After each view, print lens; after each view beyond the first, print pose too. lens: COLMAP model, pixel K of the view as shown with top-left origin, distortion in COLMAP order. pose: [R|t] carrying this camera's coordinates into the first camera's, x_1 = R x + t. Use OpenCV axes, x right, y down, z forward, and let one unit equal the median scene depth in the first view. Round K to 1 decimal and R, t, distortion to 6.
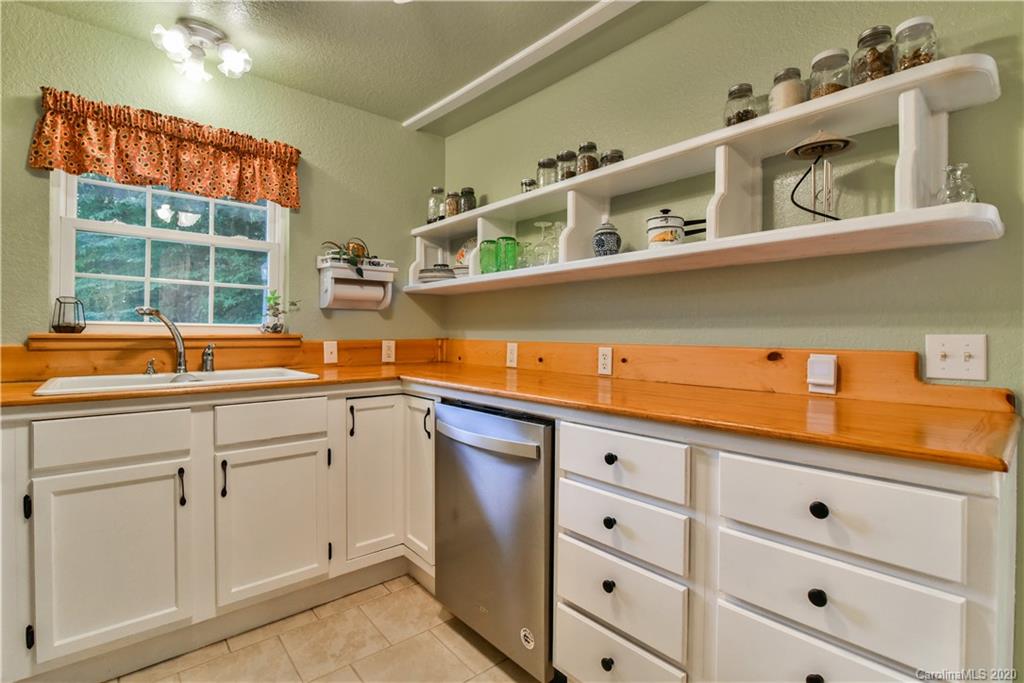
lens RADIAL K [[473.9, 0, 513.3], [0, 473.9, 332.0], [0, 0, 1]] dist [-0.018981, 0.000430]
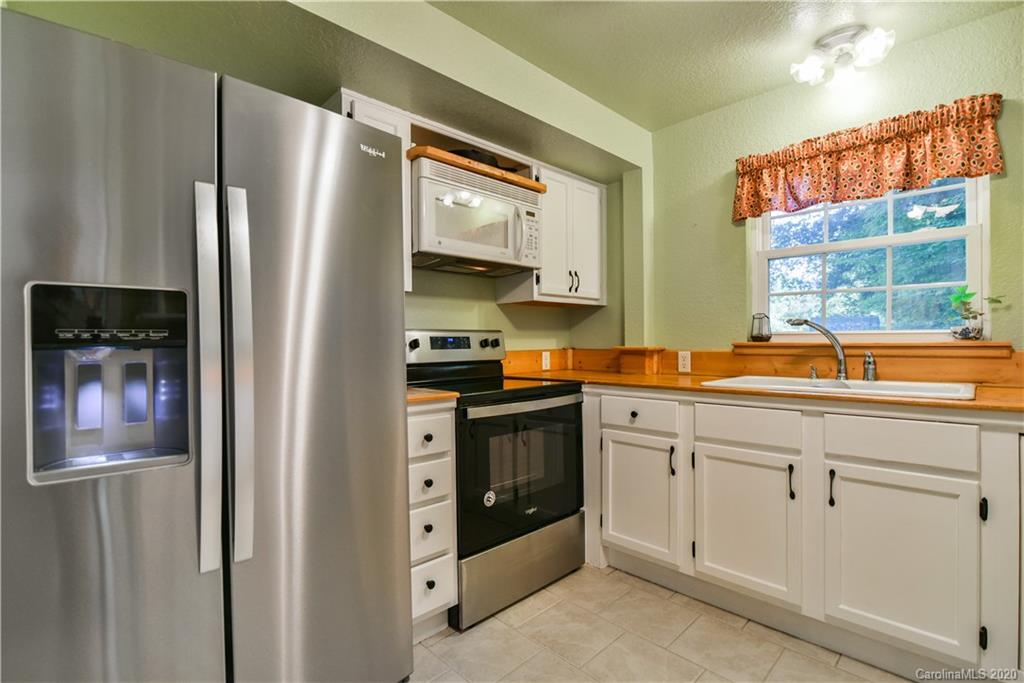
lens RADIAL K [[473.9, 0, 516.5], [0, 473.9, 343.5], [0, 0, 1]] dist [-0.018981, 0.000430]
pose [[0.063220, -0.002968, -0.997995, 0.280782], [0.011277, 0.999934, -0.002260, 0.002419], [0.997936, -0.011112, 0.063249, 0.238053]]
